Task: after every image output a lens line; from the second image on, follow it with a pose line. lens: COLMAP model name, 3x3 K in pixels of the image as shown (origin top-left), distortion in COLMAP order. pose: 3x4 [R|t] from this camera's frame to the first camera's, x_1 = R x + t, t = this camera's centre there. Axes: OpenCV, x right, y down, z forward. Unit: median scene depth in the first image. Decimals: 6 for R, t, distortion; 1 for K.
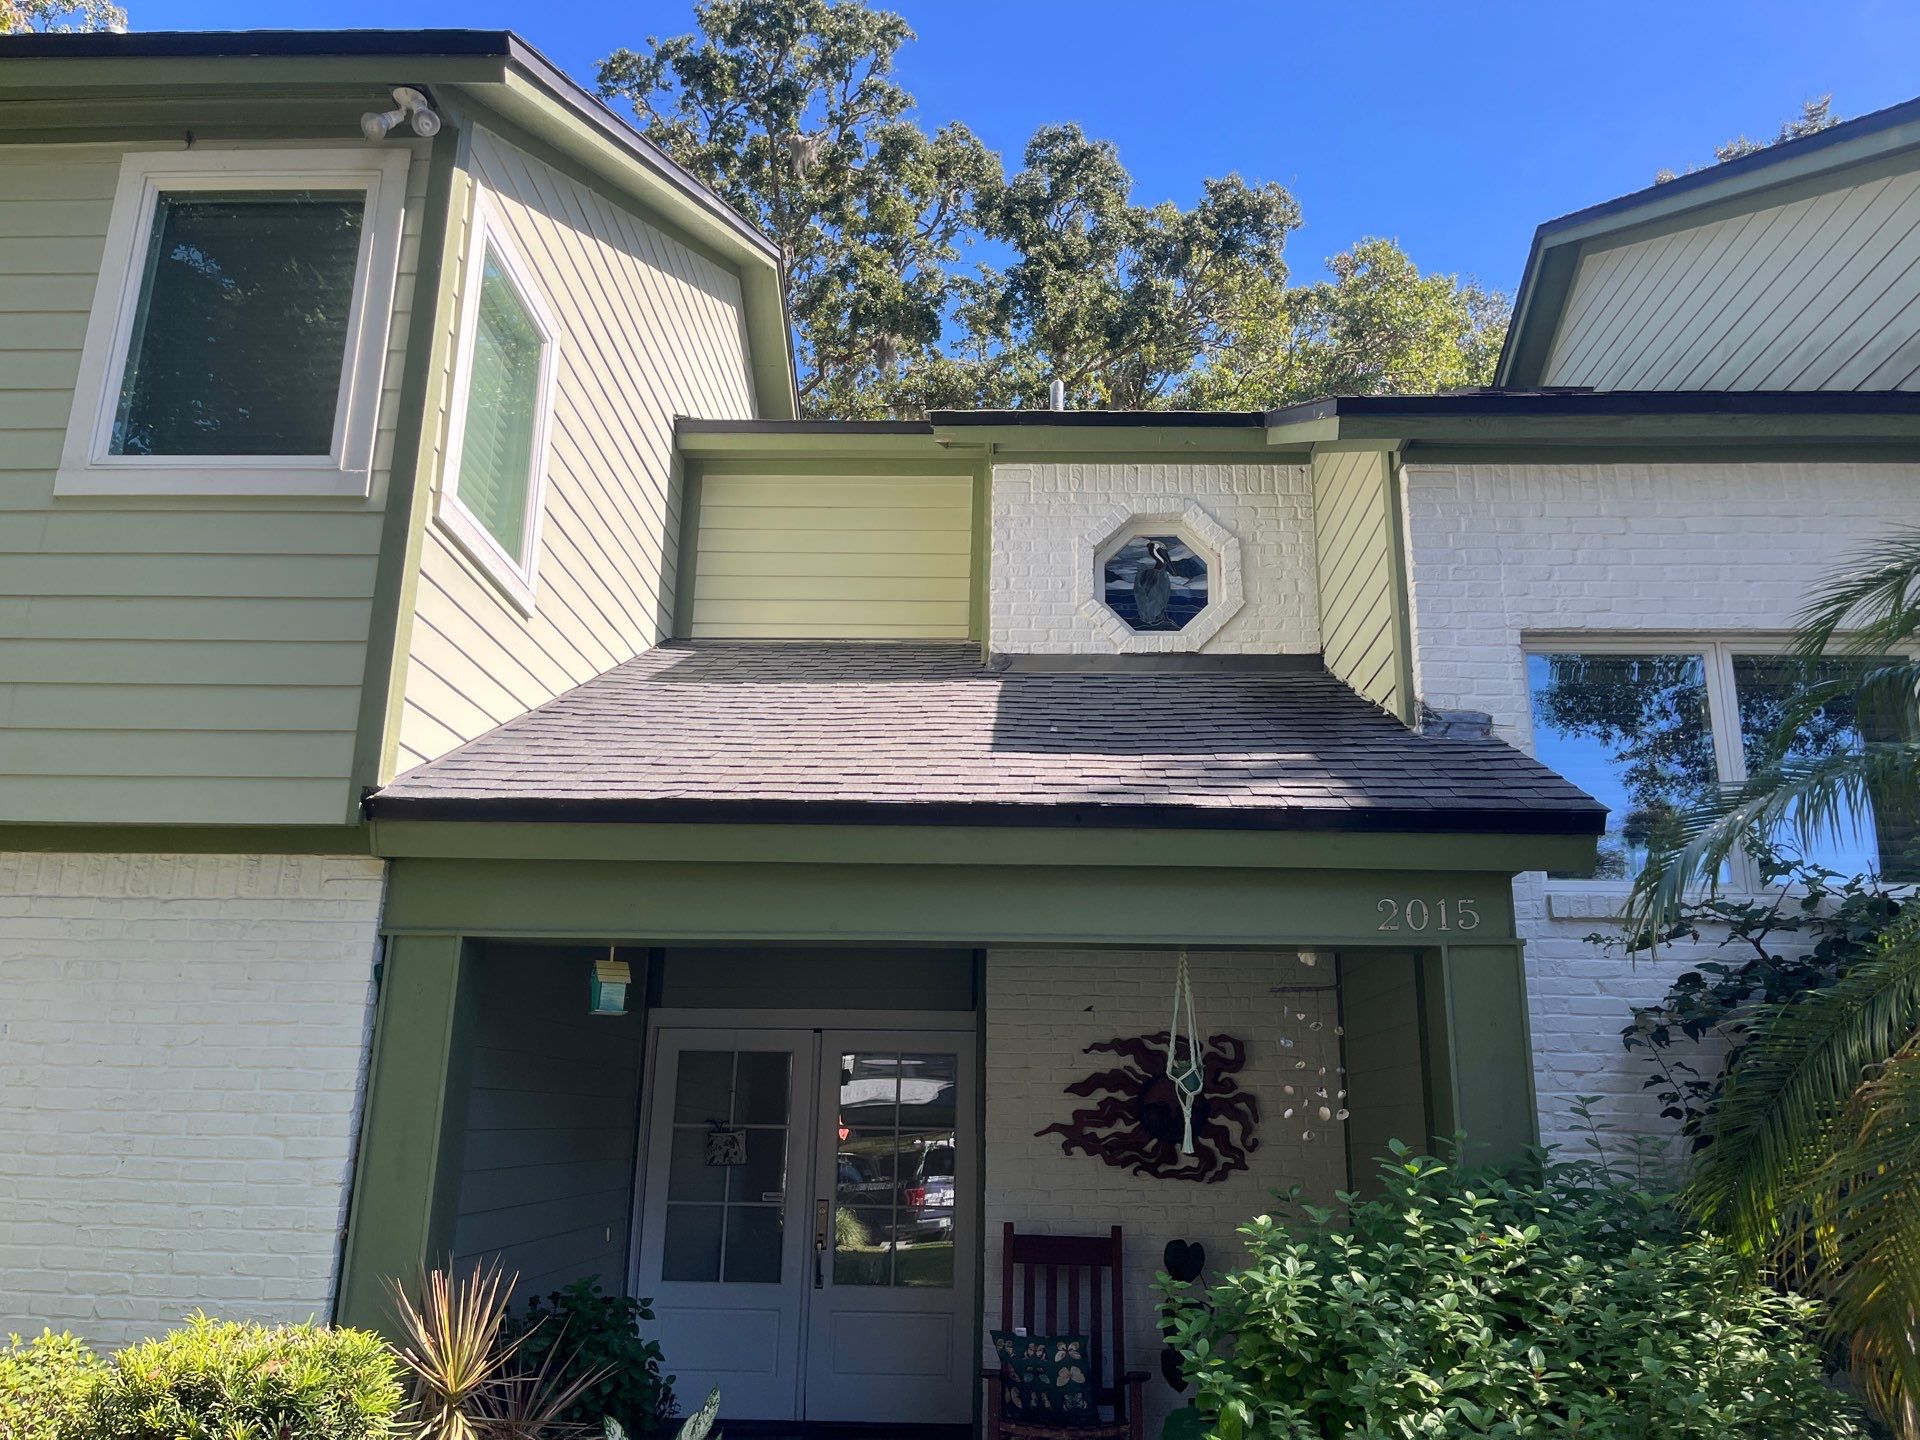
lens RADIAL K [[1011.9, 0, 955.7], [0, 1011.9, 713.3], [0, 0, 1]] dist [0.042527, -0.000329]
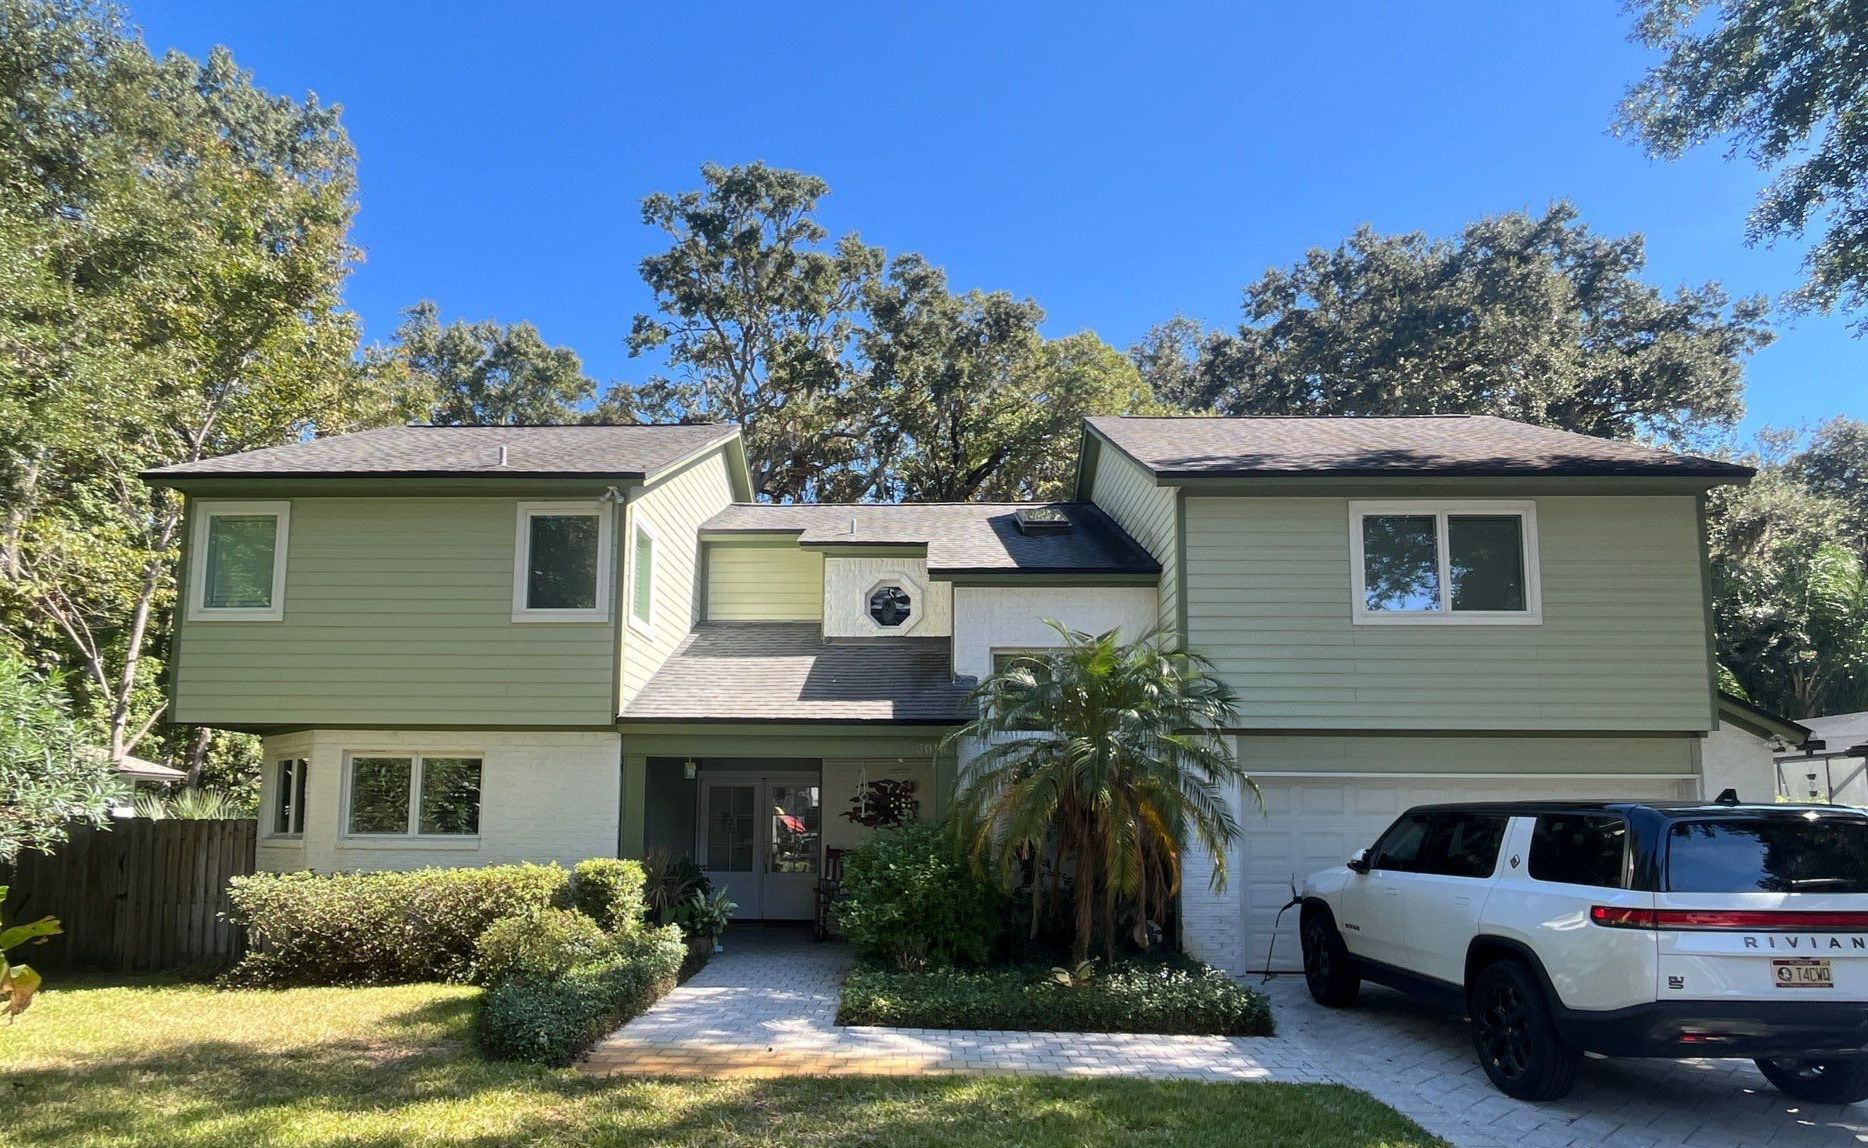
lens RADIAL K [[900.4, 0, 934.0], [0, 900.4, 574.0], [0, 0, 1]] dist [-0.001265, -0.000033]
pose [[0.999868, -0.009384, -0.013253, 0.337358], [0.010816, 0.993587, 0.112549, -0.459615], [0.012112, -0.112677, 0.993558, -1.214629]]
